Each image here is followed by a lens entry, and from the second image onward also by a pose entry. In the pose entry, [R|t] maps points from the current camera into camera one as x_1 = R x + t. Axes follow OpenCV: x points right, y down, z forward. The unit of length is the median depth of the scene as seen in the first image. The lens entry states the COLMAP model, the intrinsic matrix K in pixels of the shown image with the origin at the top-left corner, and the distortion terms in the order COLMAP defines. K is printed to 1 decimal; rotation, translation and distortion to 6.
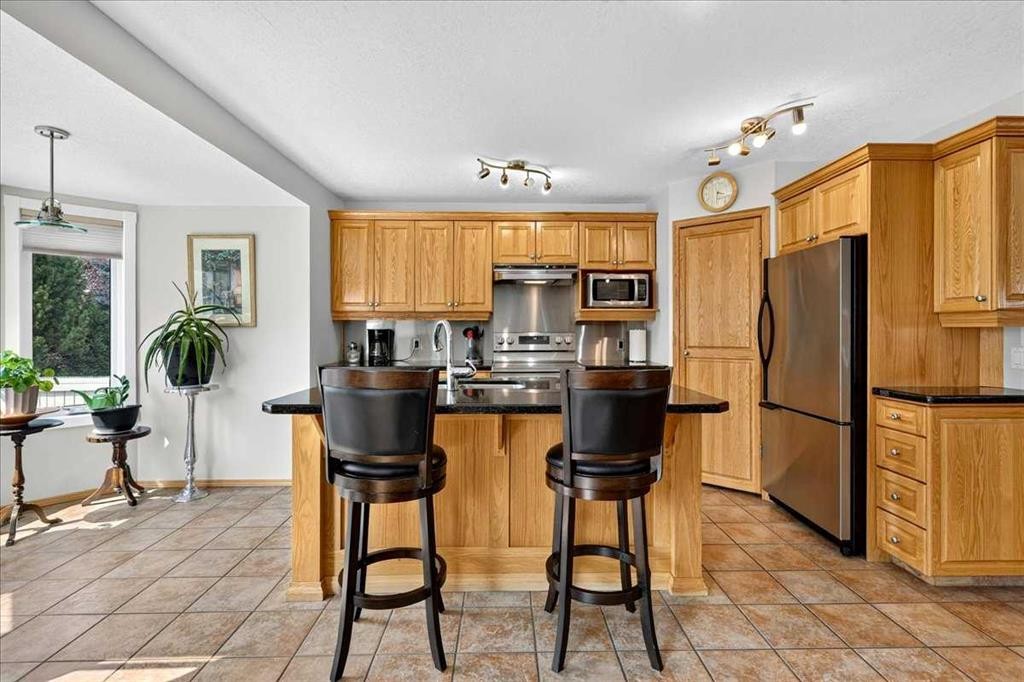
lens RADIAL K [[486.6, 0, 516.7], [0, 486.6, 331.5], [0, 0, 1]] dist [0.000363, 0.000338]
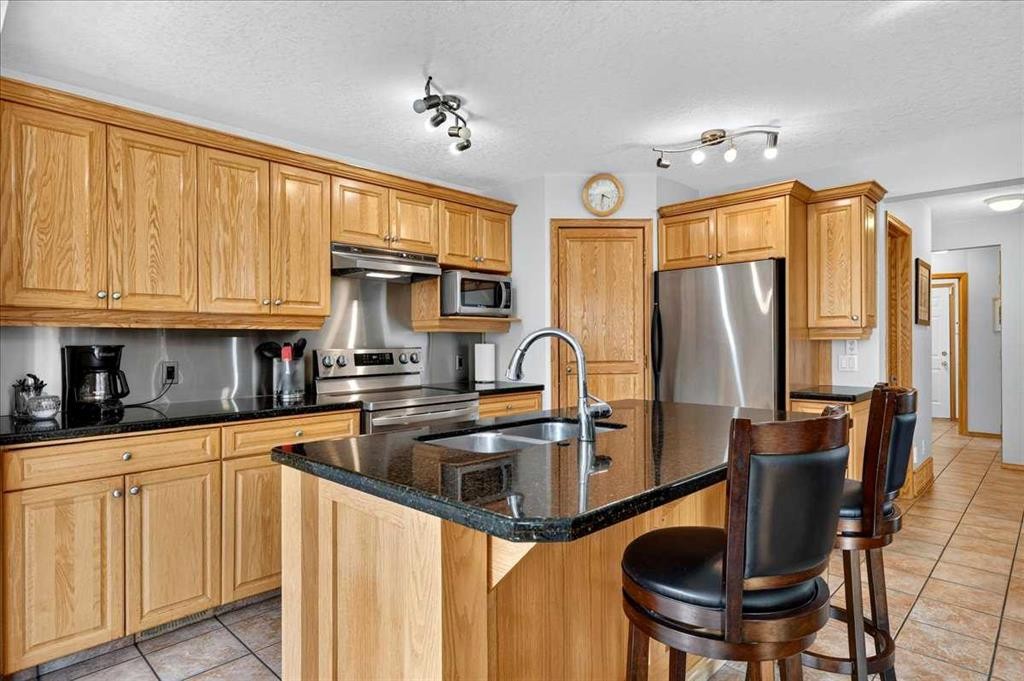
lens RADIAL K [[561.3, 0, 512.0], [0, 561.3, 340.5], [0, 0, 1]] dist [0.003897, -0.000141]
pose [[0.711414, -0.003957, 0.702762, -0.405433], [0.008343, 0.999961, -0.002815, -0.005317], [-0.702723, 0.007866, 0.711420, 0.312558]]
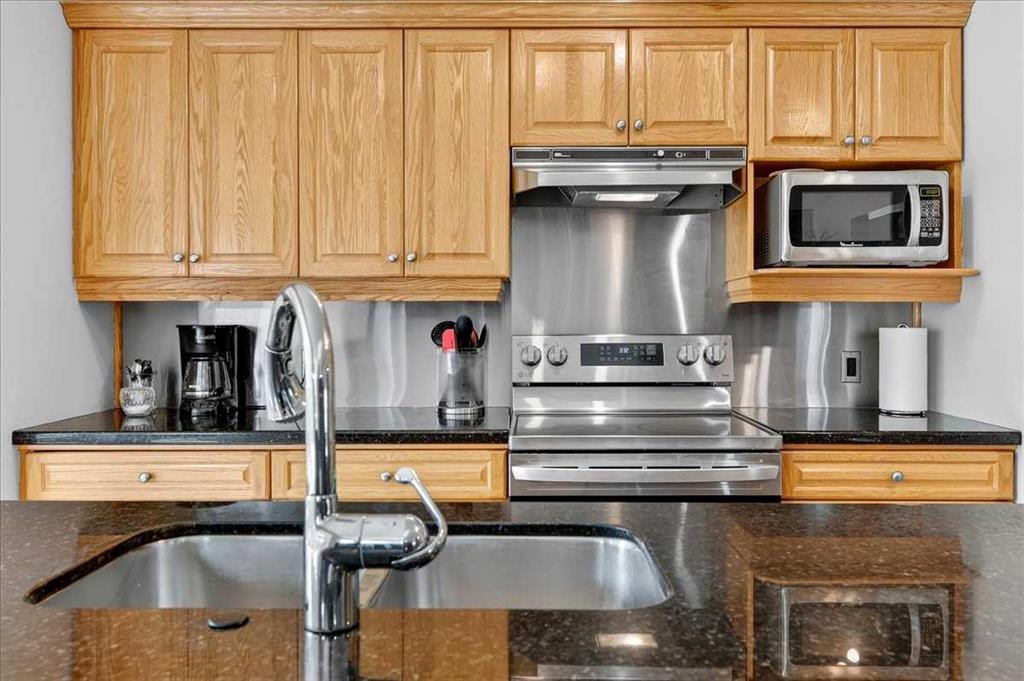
lens RADIAL K [[898.0, 0, 511.3], [0, 898.0, 330.3], [0, 0, 1]] dist [0.005645, 0.002121]
pose [[0.999463, -0.000159, -0.032766, -0.026987], [0.000332, 0.999986, 0.005276, -0.004675], [0.032765, -0.005284, 0.999449, 0.329766]]
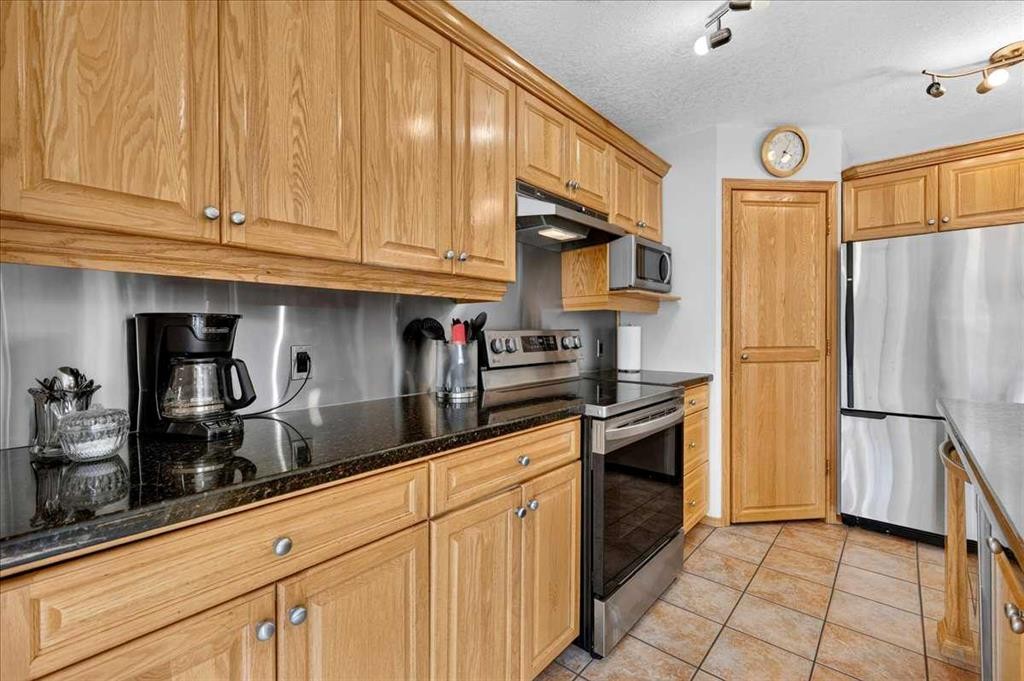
lens RADIAL K [[446.9, 0, 513.5], [0, 446.9, 336.7], [0, 0, 1]] dist [-0.000295, 0.000316]
pose [[0.668755, -0.008647, 0.743432, -0.369454], [0.005480, 0.999963, 0.006702, 0.007032], [-0.743463, -0.000408, 0.668777, 0.731122]]
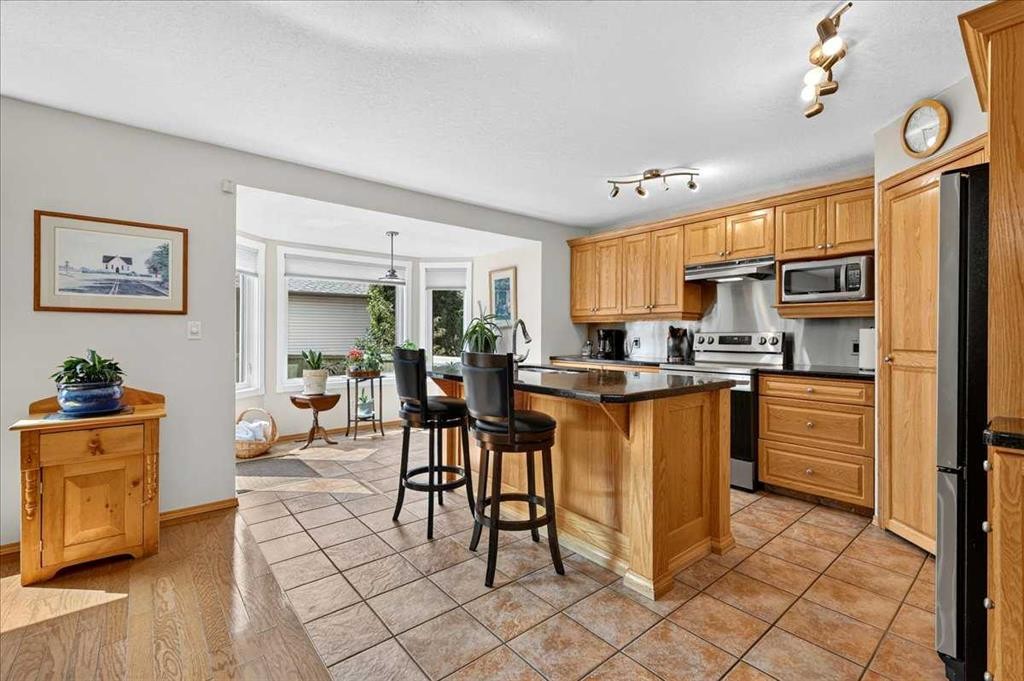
lens RADIAL K [[446.9, 0, 513.5], [0, 446.9, 336.7], [0, 0, 1]] dist [-0.000295, 0.000316]
pose [[0.623582, 0.006422, -0.781732, 0.476295], [-0.006665, 0.999974, 0.002899, 0.011824], [0.781730, 0.003403, 0.623608, 0.122330]]
